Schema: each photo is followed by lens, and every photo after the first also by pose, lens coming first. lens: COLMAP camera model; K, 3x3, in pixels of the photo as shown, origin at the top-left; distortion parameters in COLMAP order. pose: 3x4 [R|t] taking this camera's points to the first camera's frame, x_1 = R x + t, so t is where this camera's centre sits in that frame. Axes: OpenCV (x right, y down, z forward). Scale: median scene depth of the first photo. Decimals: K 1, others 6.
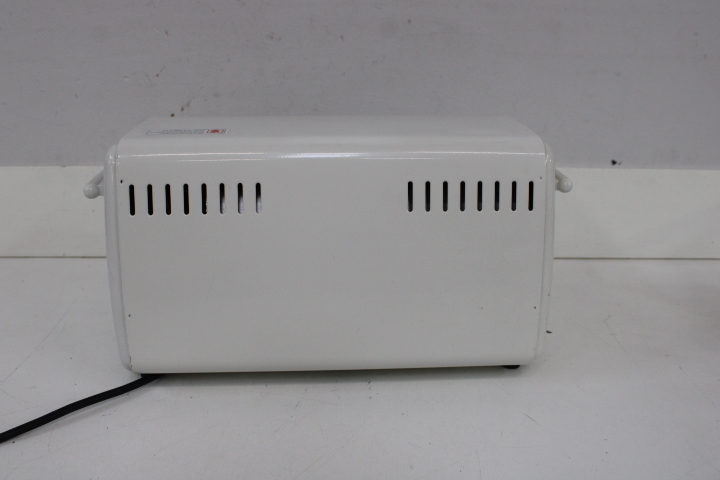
lens RADIAL K [[683.1, 0, 358.2], [0, 683.1, 247.0], [0, 0, 1]] dist [-0.075467, 0.000000]
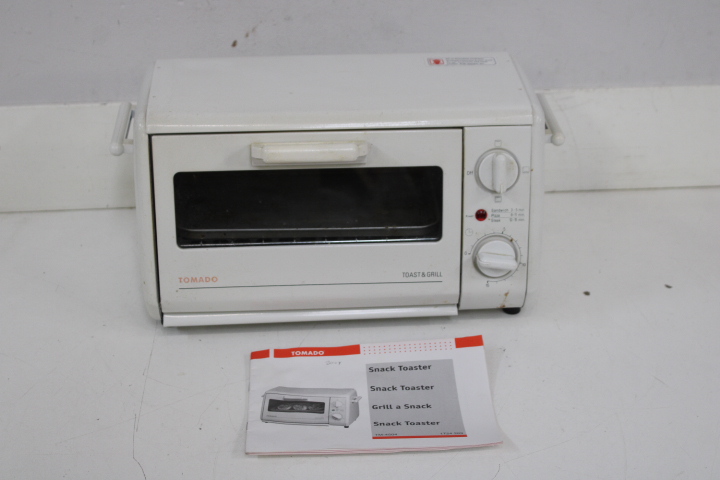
lens RADIAL K [[1233.9, 0, 363.3], [0, 1233.9, 235.5], [0, 0, 1]] dist [0.015181, 0.000000]
pose [[0.996563, -0.038992, 0.073093, -0.236100], [0.025569, 0.984002, 0.176314, -0.225015], [-0.078799, -0.173839, 0.981616, -0.581432]]
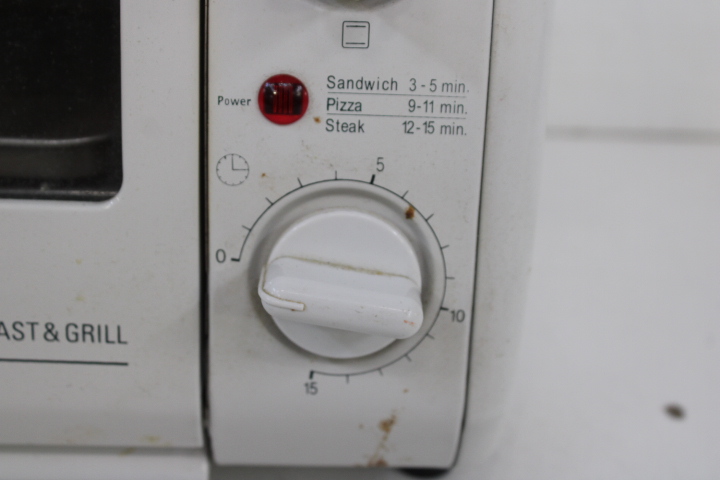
lens RADIAL K [[1160.3, 0, 352.7], [0, 1160.3, 241.9], [0, 0, 1]] dist [-0.024752, 0.000000]
pose [[0.999073, 0.015103, 0.040322, -0.009002], [-0.021609, 0.985863, 0.166156, -0.026243], [-0.037243, -0.166874, 0.985275, 0.400141]]
